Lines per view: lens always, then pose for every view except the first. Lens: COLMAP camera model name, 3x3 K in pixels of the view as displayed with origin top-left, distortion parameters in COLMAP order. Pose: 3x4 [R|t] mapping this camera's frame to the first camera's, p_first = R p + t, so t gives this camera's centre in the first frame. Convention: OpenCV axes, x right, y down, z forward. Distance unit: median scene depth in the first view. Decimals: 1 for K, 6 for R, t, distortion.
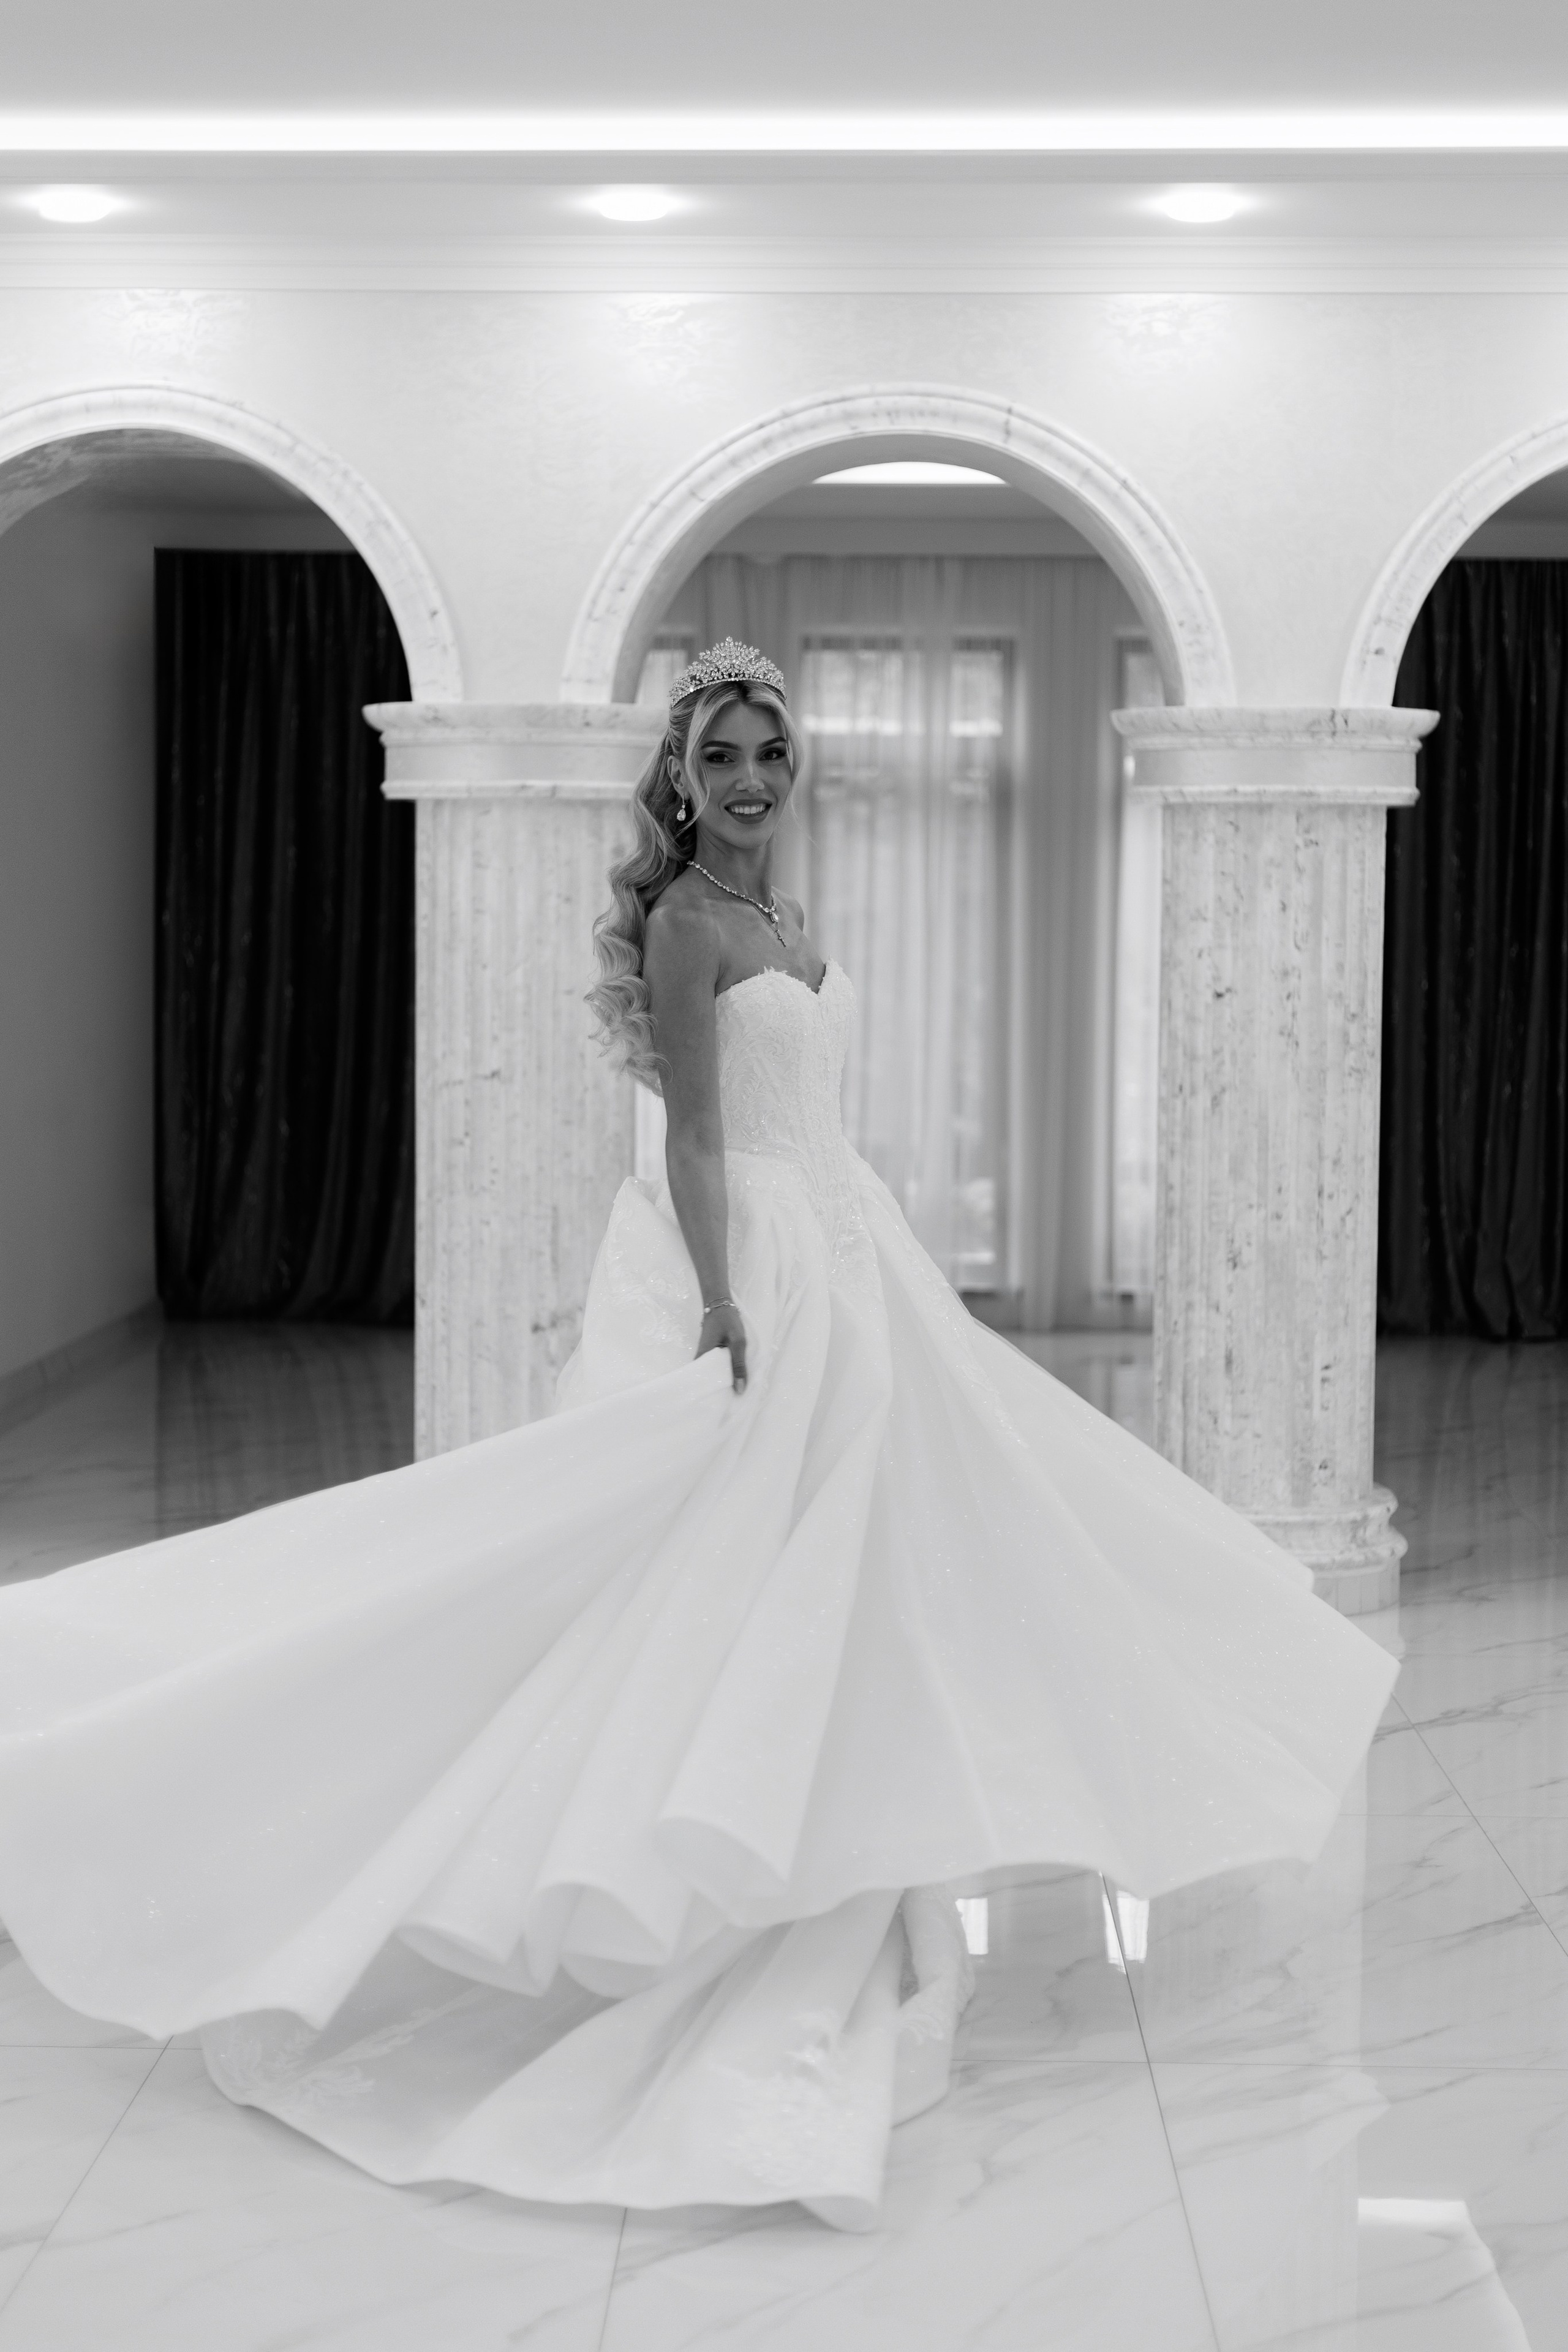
lens RADIAL K [[3238.7, 0, 777.2], [0, 3238.7, 1179.3], [0, 0, 1]] dist [-0.035376, 0.000000]
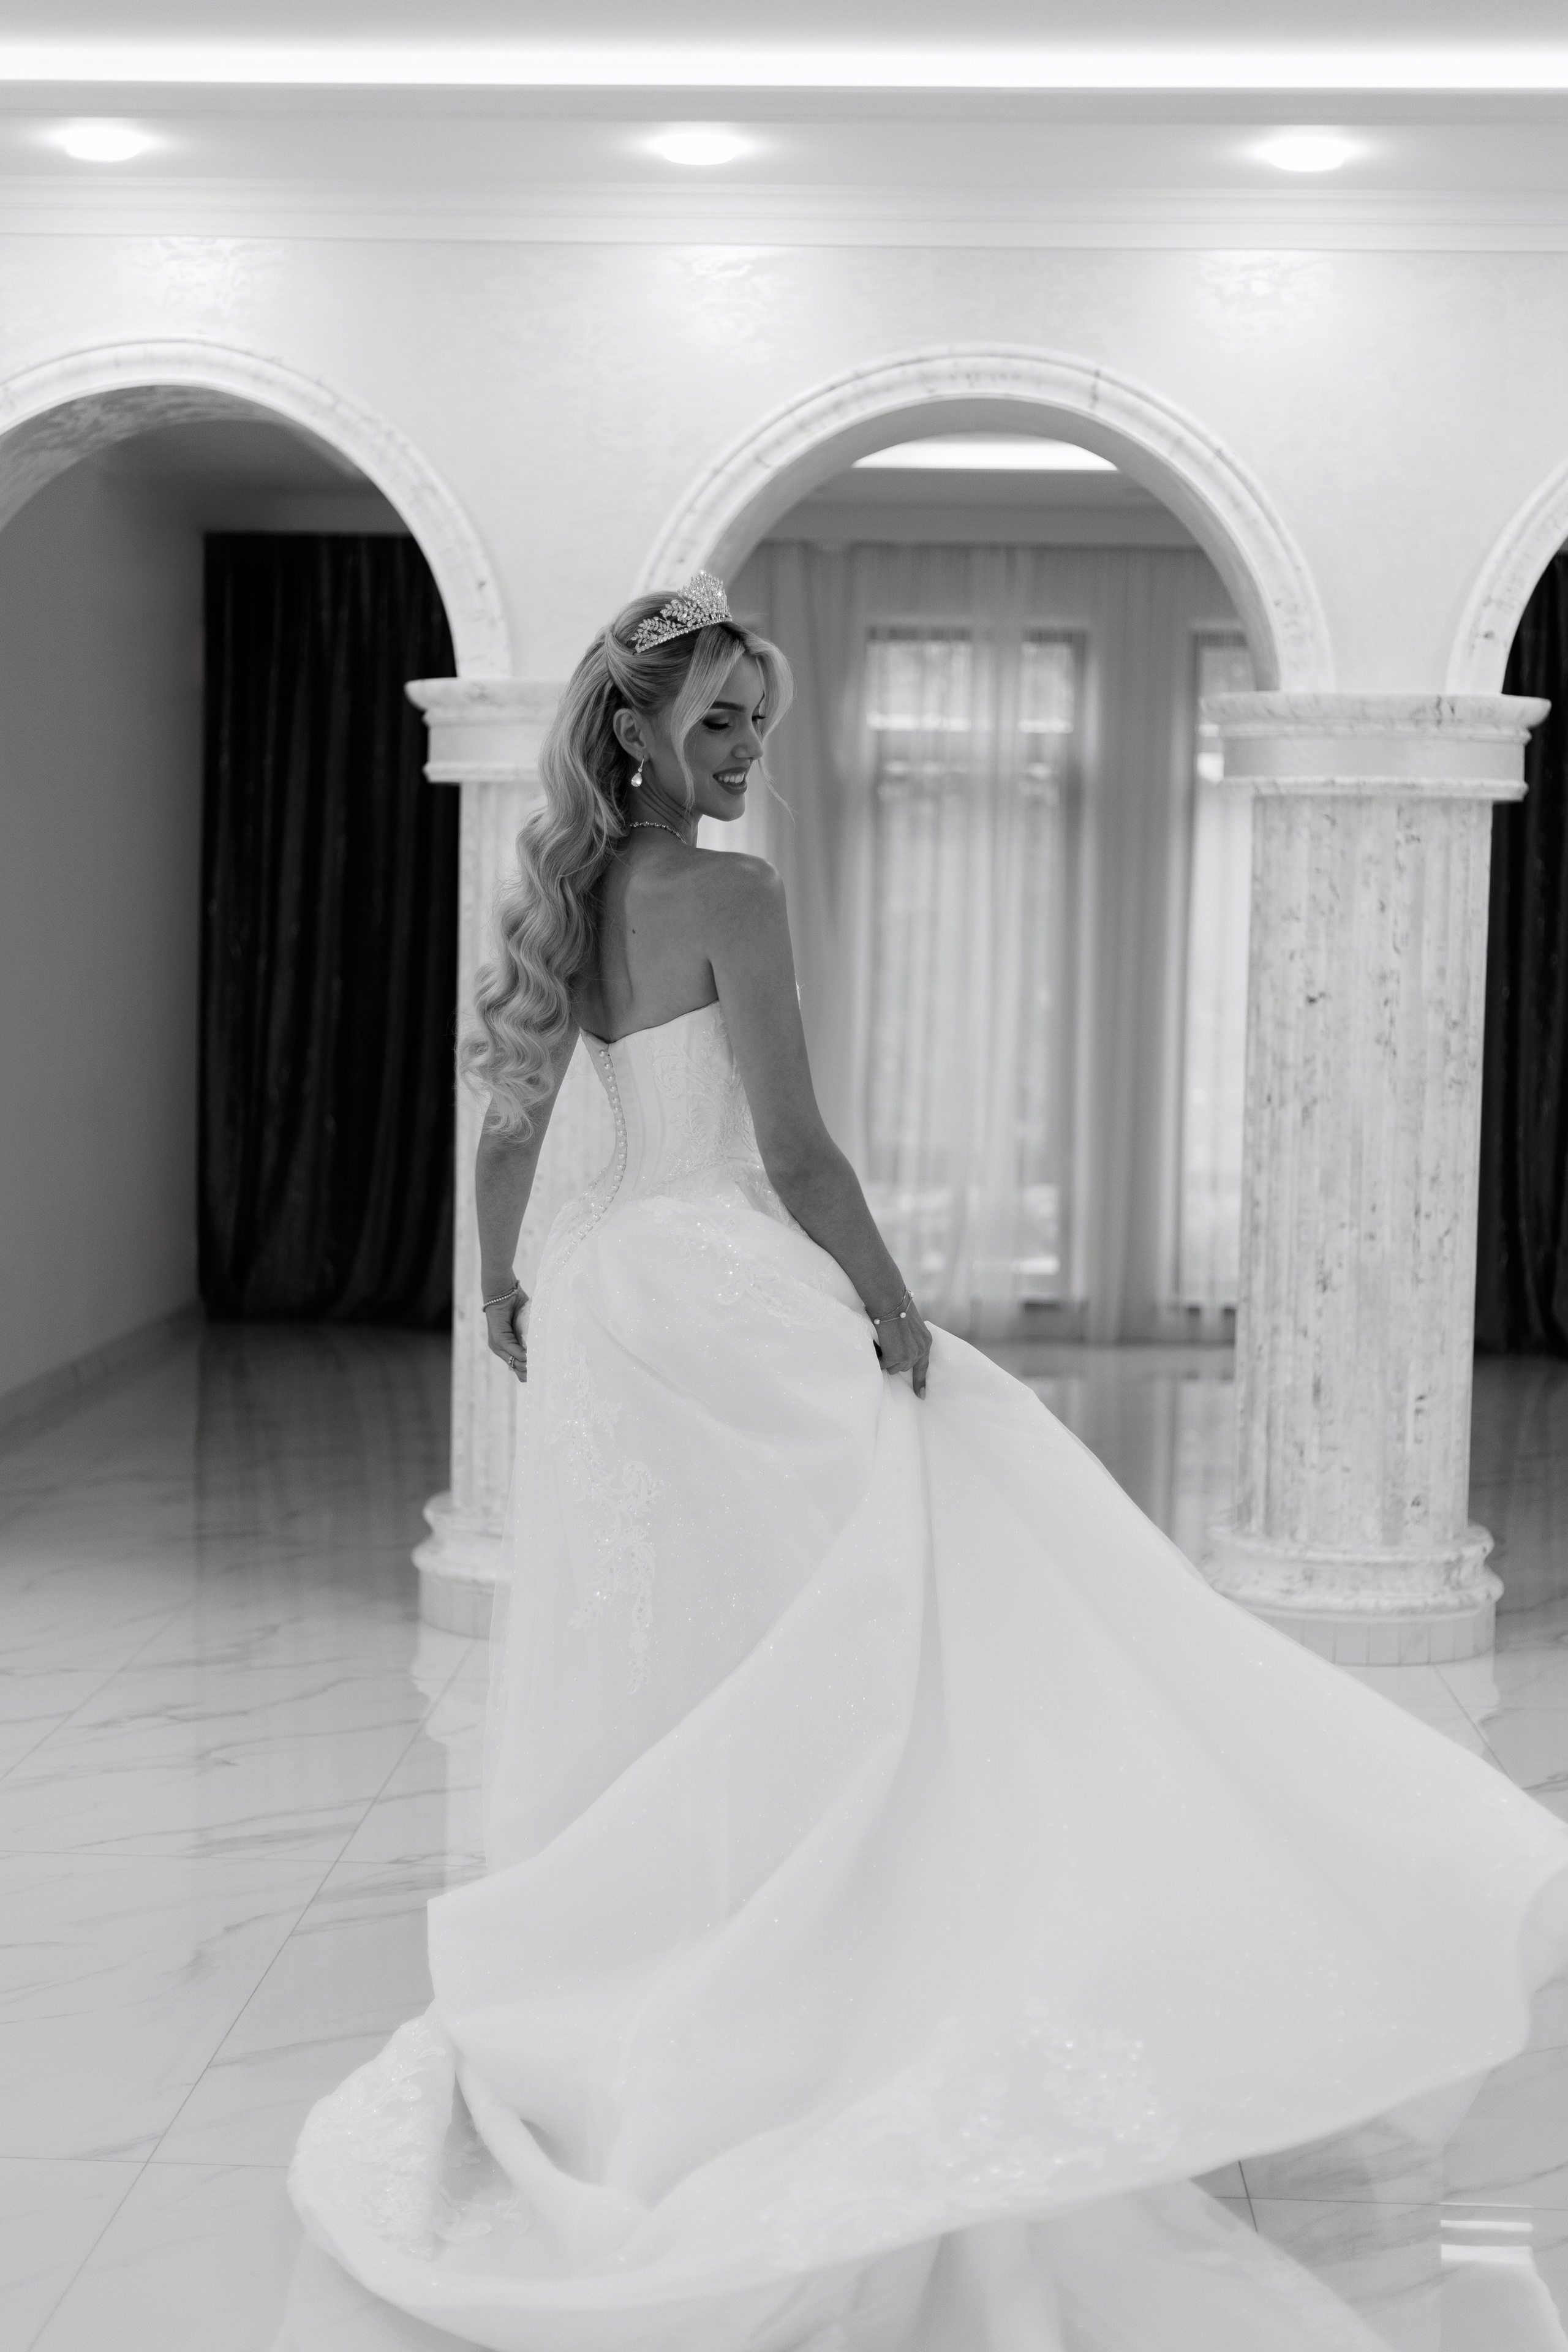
lens RADIAL K [[3238.7, 0, 786.0], [0, 3238.7, 1186.6], [0, 0, 1]] dist [-0.035376, 0.000000]
pose [[0.999810, 0.012831, -0.014664, -0.001511], [-0.012797, 0.999915, 0.002383, -0.003050], [0.014694, -0.002195, 0.999890, 0.058803]]
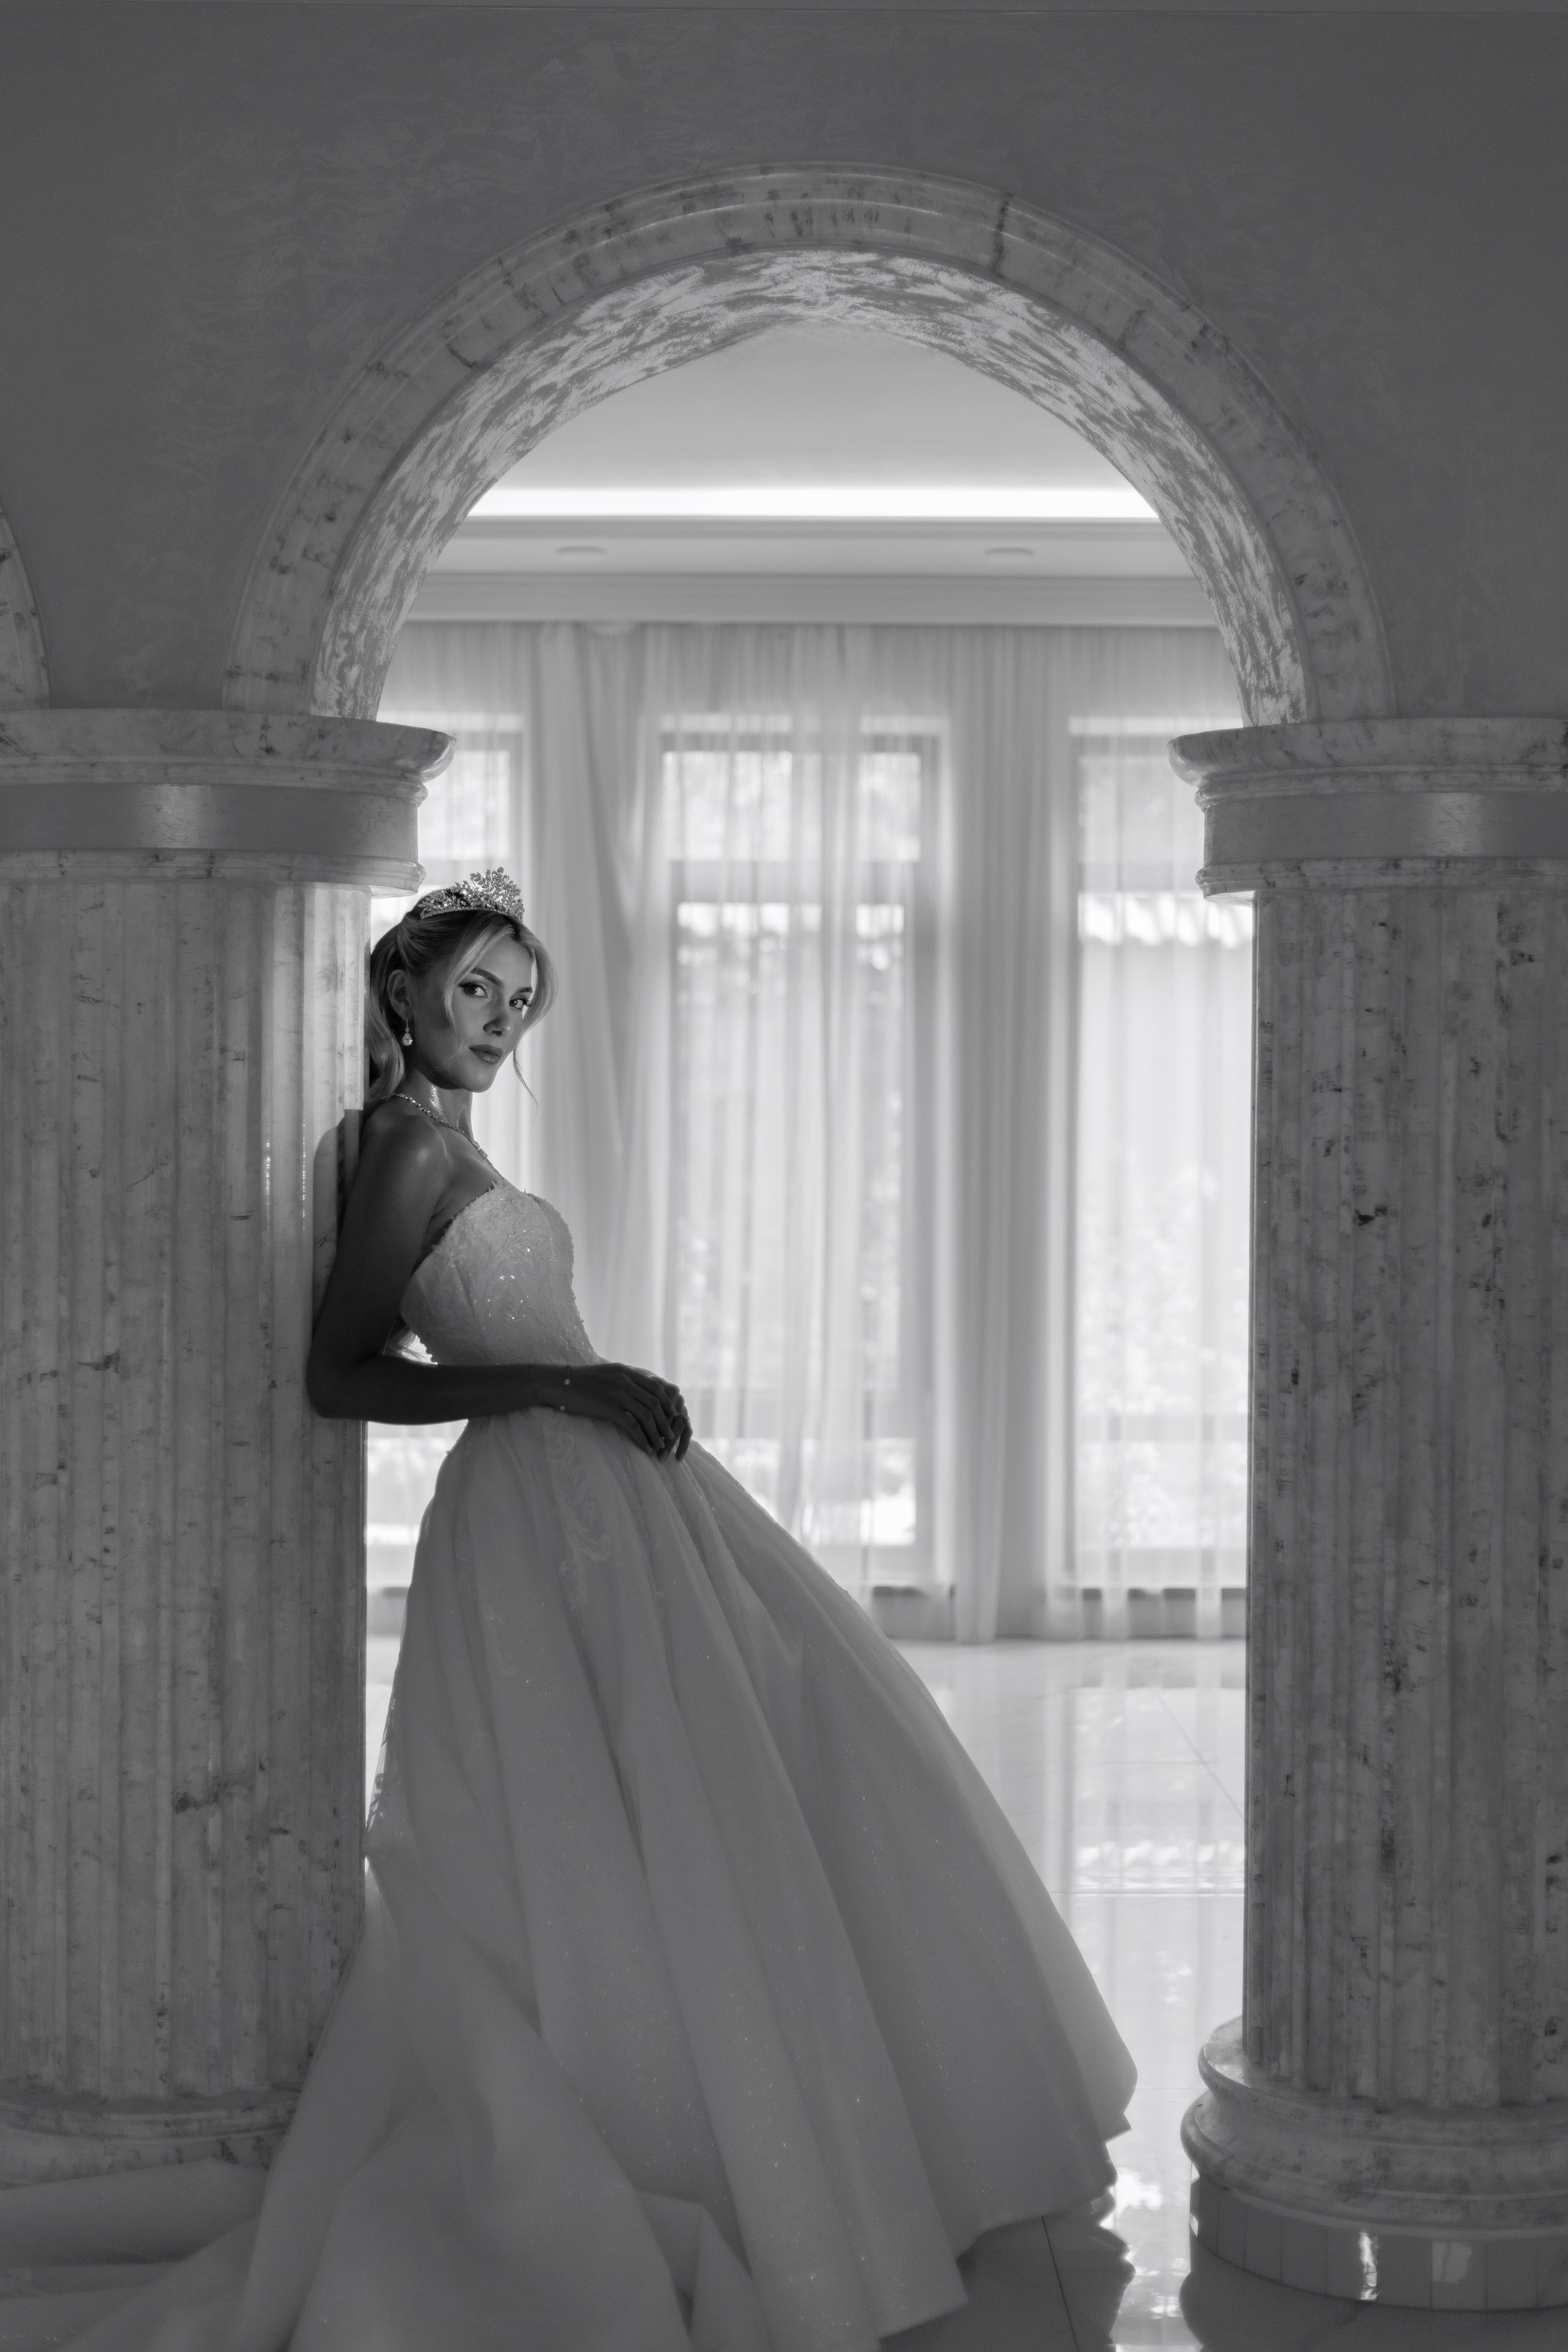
lens RADIAL K [[3238.7, 0, 792.6], [0, 3238.7, 1170.9], [0, 0, 1]] dist [-0.035376, 0.000000]
pose [[0.999060, -0.002460, 0.043268, 0.008802], [0.005078, 0.998154, -0.060522, -0.030726], [-0.043039, 0.060685, 0.997229, 0.422177]]
